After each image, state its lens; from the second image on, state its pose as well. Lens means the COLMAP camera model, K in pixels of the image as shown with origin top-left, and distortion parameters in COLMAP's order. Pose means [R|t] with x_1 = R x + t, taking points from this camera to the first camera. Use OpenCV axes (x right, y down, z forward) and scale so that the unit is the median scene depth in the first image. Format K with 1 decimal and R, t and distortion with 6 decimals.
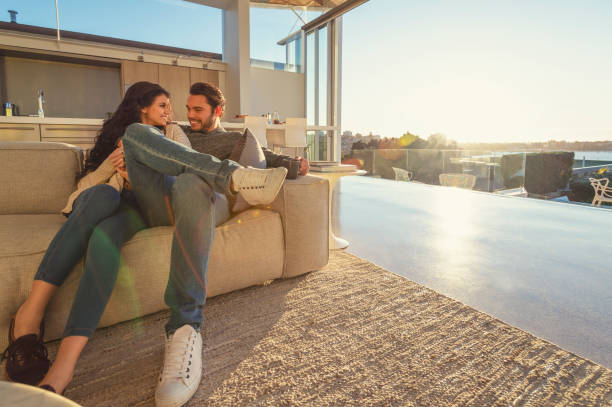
lens RADIAL K [[315.4, 0, 293.3], [0, 315.4, 164.9], [0, 0, 1]] dist [0.012723, -0.003935]
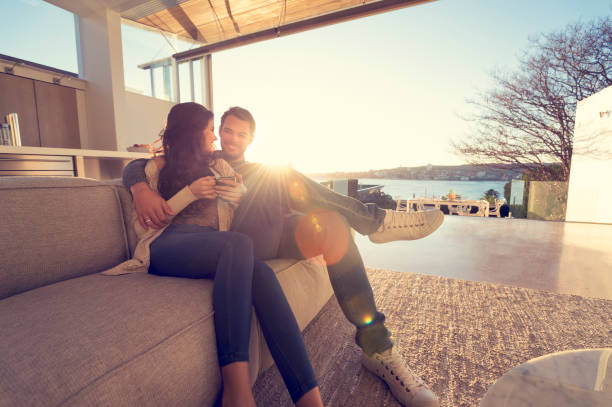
lens RADIAL K [[293.3, 0, 305.5], [0, 293.3, 200.0], [0, 0, 1]] dist [-0.009145, -0.000748]
pose [[0.838215, -0.057959, 0.542251, -0.740029], [0.047695, 0.998317, 0.032980, -0.018345], [-0.543250, -0.001782, 0.839569, 0.158016]]
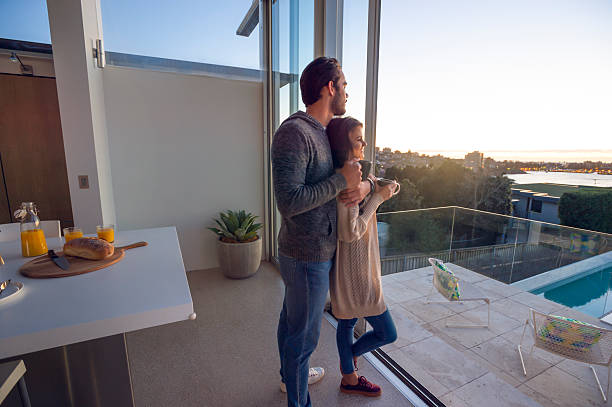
lens RADIAL K [[293.3, 0, 302.8], [0, 293.3, 208.5], [0, 0, 1]] dist [-0.009145, -0.000748]
pose [[0.994417, 0.029935, -0.101182, 0.806008], [-0.019553, 0.994584, 0.102084, -0.722394], [0.103690, -0.099536, 0.989617, 2.686482]]
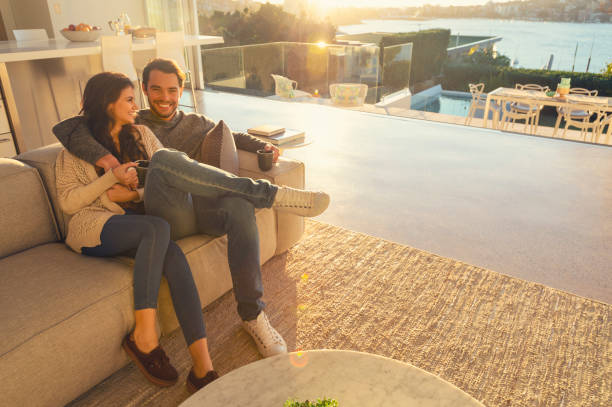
lens RADIAL K [[455.8, 0, 301.4], [0, 455.8, 205.1], [0, 0, 1]] dist [0.024319, 0.002800]
pose [[0.906102, -0.164124, 0.389925, -0.583820], [0.024529, 0.940512, 0.338873, -0.383079], [-0.422347, -0.297489, 0.856226, -0.399440]]
